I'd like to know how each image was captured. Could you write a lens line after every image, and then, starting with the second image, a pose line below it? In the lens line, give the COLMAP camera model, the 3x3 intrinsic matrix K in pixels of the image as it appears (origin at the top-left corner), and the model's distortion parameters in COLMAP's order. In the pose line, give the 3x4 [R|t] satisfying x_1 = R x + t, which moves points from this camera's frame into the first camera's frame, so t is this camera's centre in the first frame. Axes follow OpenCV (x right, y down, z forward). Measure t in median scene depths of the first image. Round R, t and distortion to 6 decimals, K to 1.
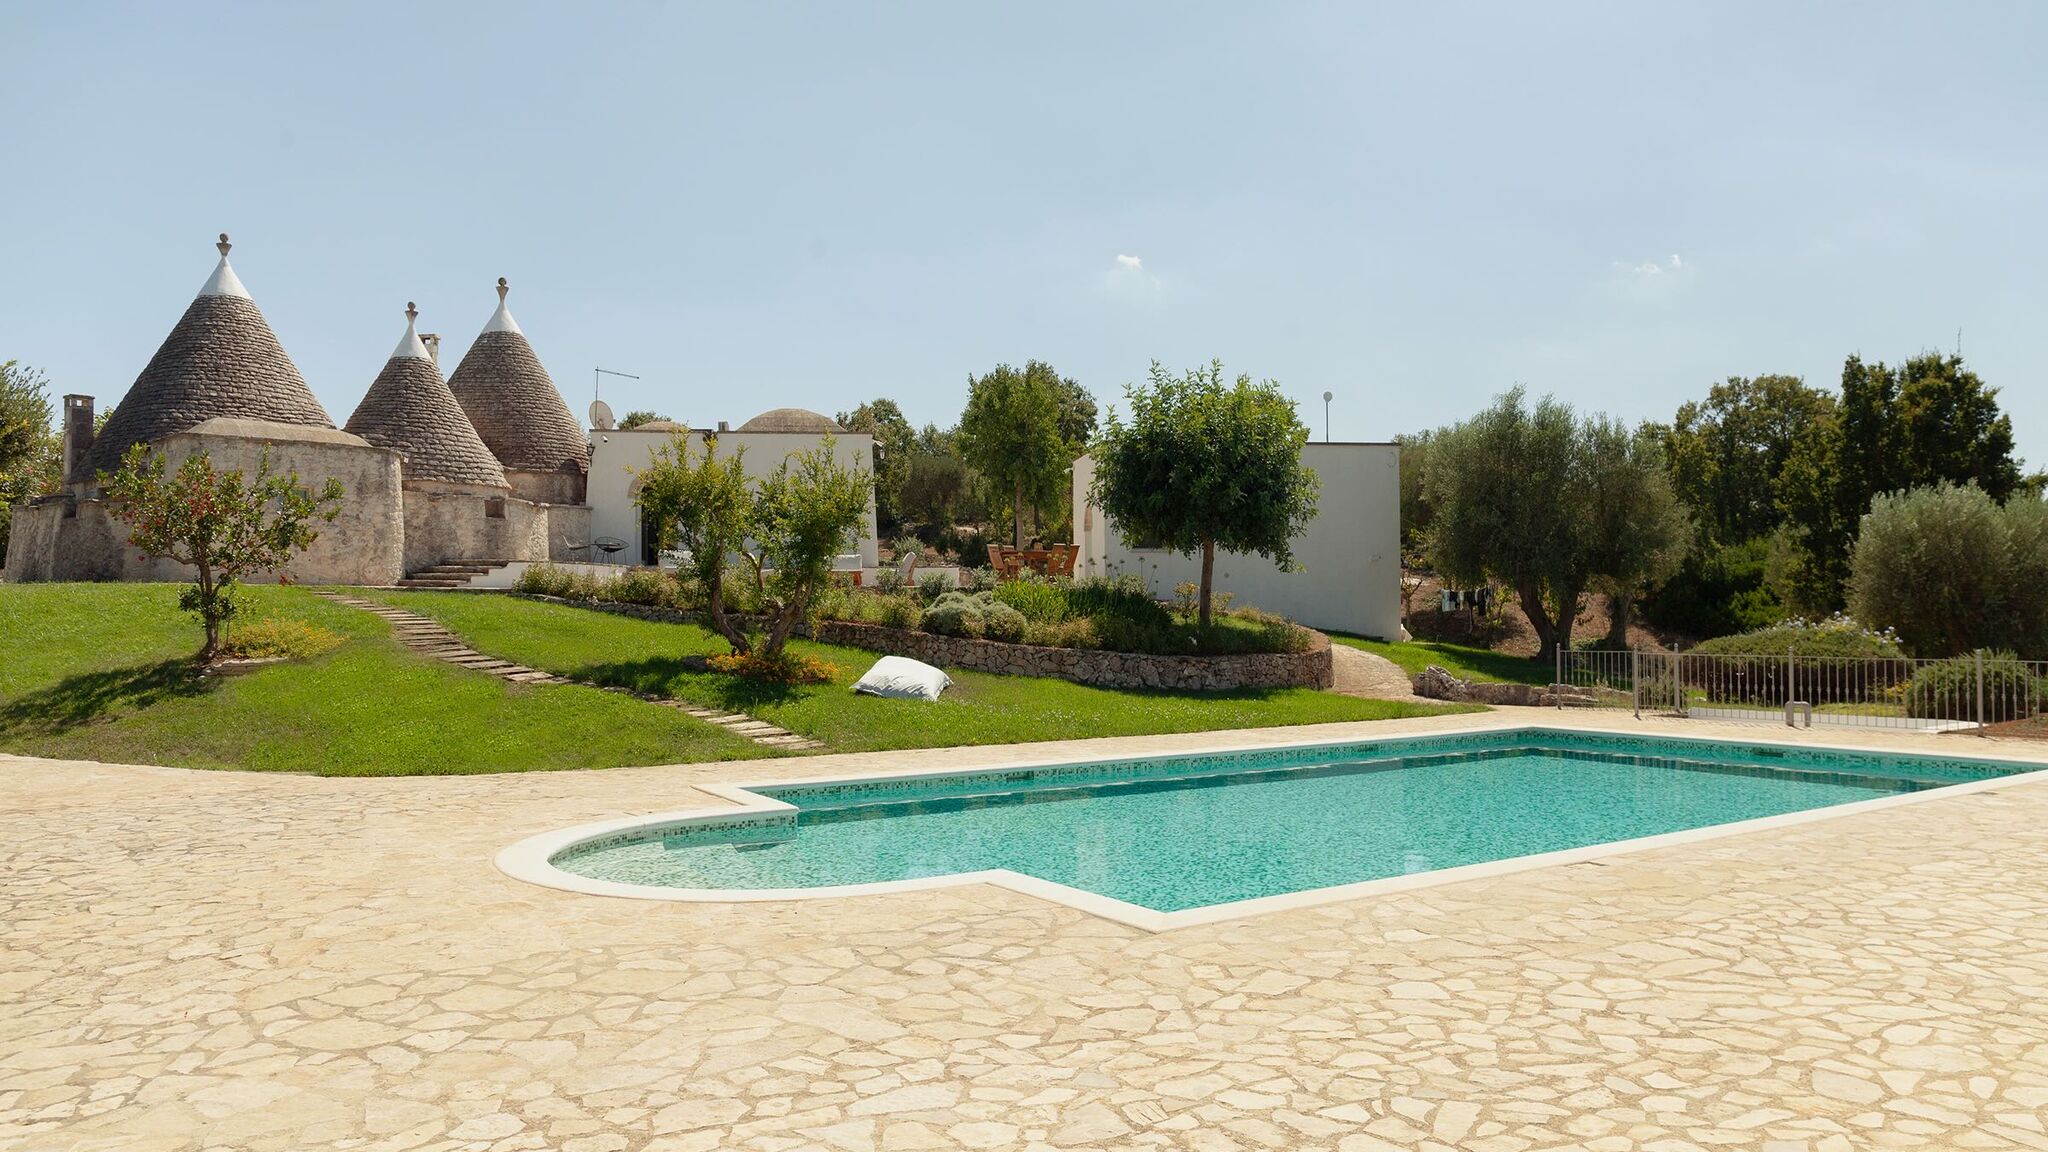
lens RADIAL K [[1438.8, 0, 1032.1], [0, 1438.8, 572.6], [0, 0, 1]] dist [-0.026343, 0.000100]
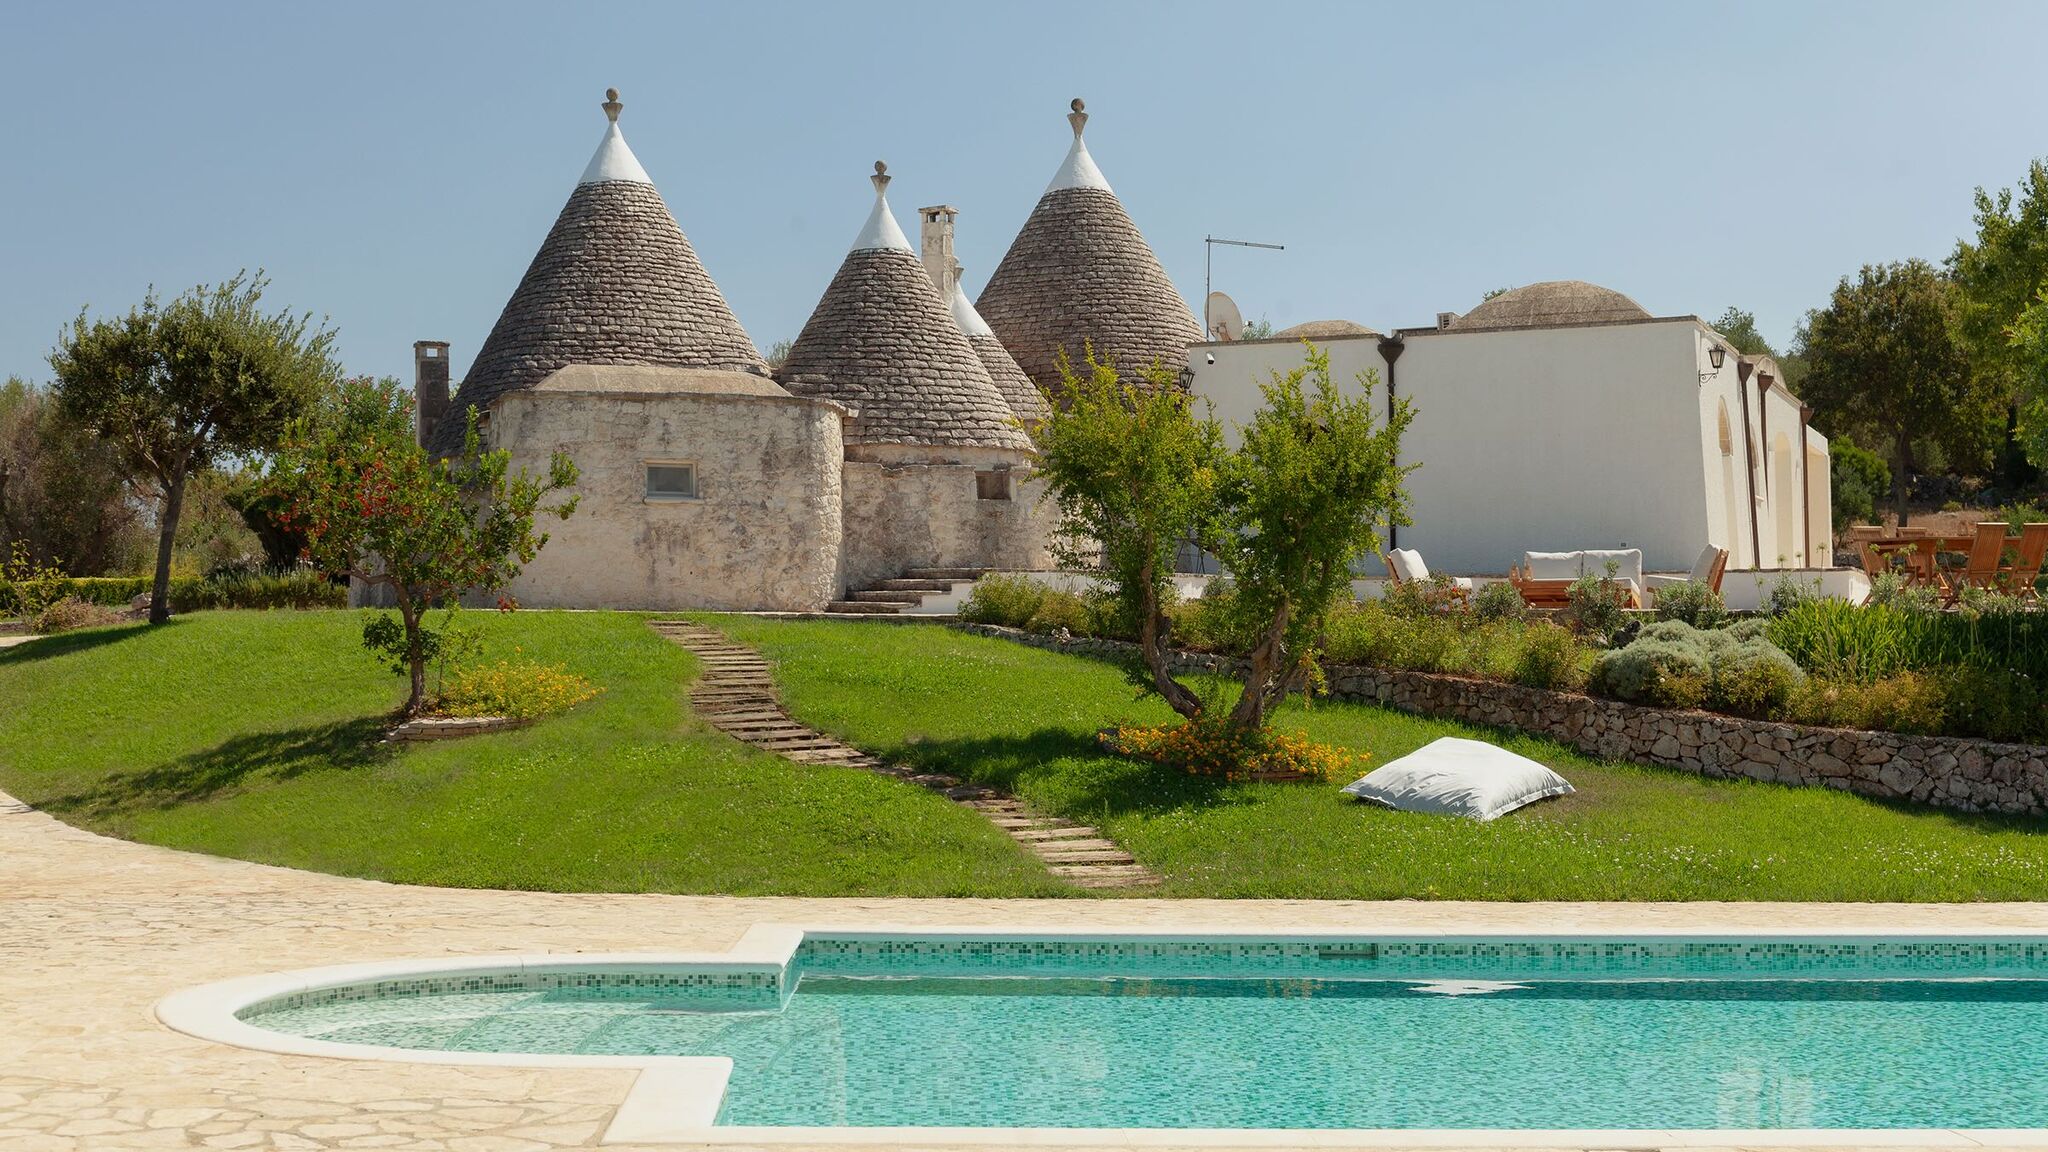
lens RADIAL K [[2698.4, 0, 808.7], [0, 2698.4, 521.9], [0, 0, 1]] dist [-0.043808, 0.000000]
pose [[0.820347, -0.022204, -0.571435, 0.251395], [0.009096, 0.999626, -0.025784, 0.000100], [0.571794, 0.015954, 0.820242, 0.013532]]
